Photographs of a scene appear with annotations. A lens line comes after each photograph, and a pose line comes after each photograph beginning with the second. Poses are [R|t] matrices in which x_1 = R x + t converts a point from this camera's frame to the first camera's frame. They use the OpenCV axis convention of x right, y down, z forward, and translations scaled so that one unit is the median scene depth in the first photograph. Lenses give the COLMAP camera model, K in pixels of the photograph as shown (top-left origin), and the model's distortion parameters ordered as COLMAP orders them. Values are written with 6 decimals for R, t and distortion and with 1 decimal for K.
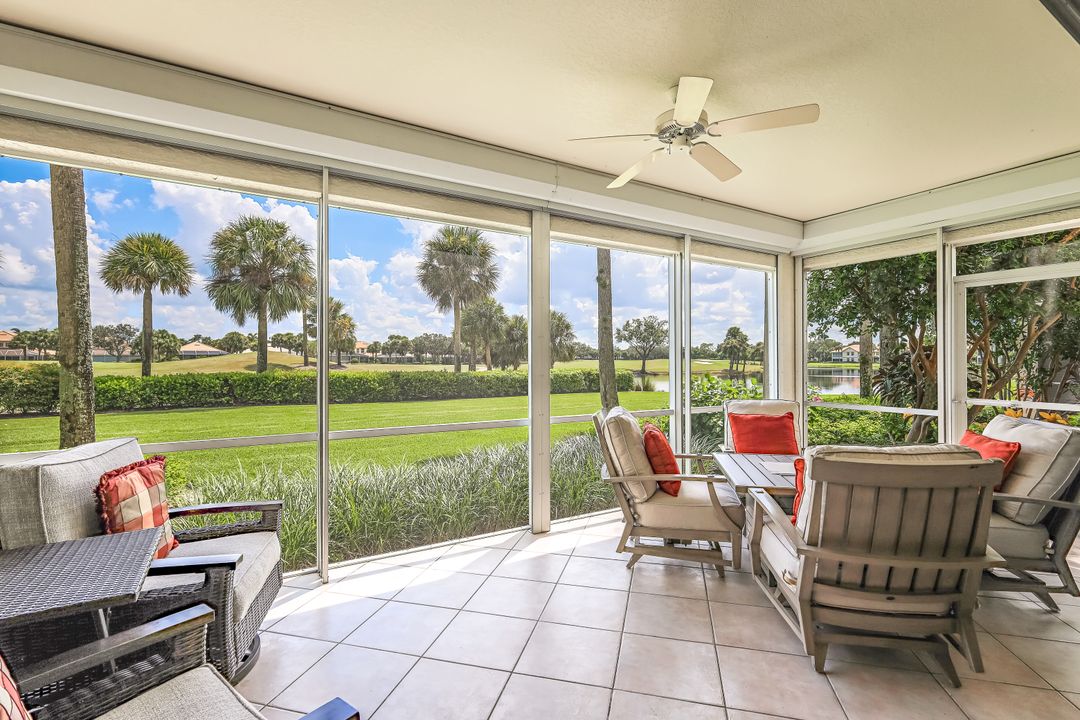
lens RADIAL K [[477.2, 0, 539.1], [0, 477.2, 351.9], [0, 0, 1]] dist [0.001529, 0.000664]
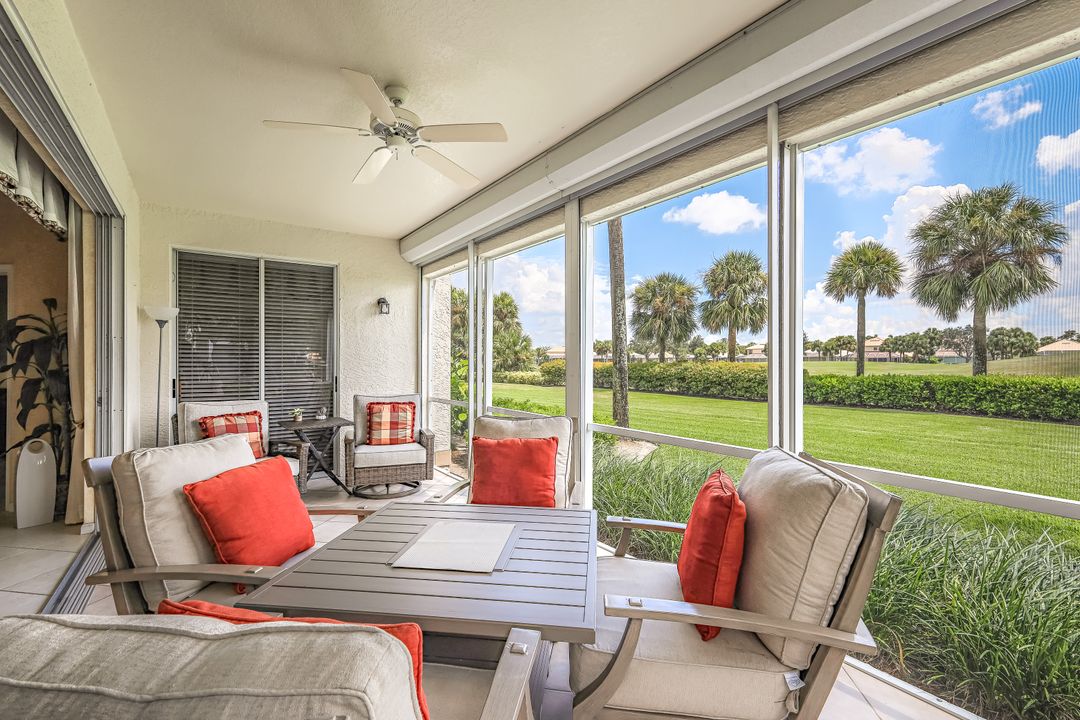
lens RADIAL K [[477.2, 0, 536.8], [0, 477.2, 356.3], [0, 0, 1]] dist [0.001529, 0.000664]
pose [[0.084204, -0.010593, -0.996392, 0.187381], [0.016812, 0.999816, -0.009209, 0.003544], [0.996307, -0.015976, 0.084367, 0.170527]]
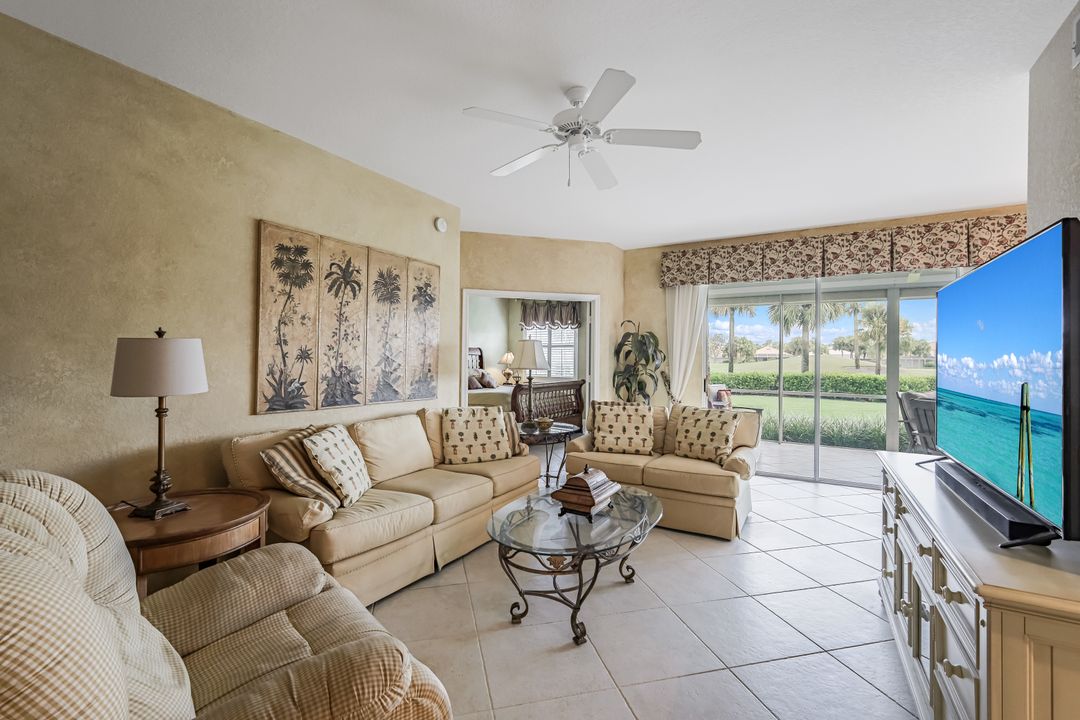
lens RADIAL K [[463.1, 0, 536.2], [0, 463.1, 360.9], [0, 0, 1]] dist [-0.011962, -0.000298]
pose [[0.462857, 0.009518, -0.886382, 0.199781], [0.002412, 0.999925, 0.011997, -0.004982], [0.886429, -0.007691, 0.462800, -0.237215]]
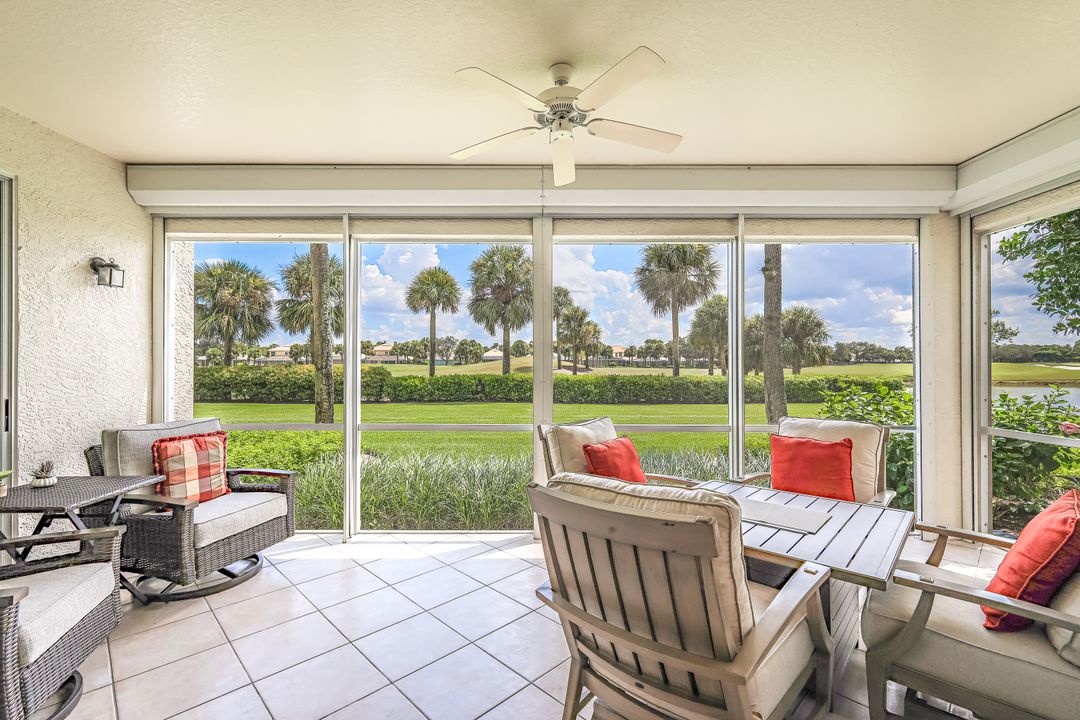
lens RADIAL K [[477.2, 0, 541.7], [0, 477.2, 362.2], [0, 0, 1]] dist [0.001529, 0.000664]
pose [[0.861385, -0.001847, -0.507950, 0.100503], [0.009088, 0.999889, 0.011775, -0.000815], [0.507872, -0.014759, 0.861306, 0.027275]]
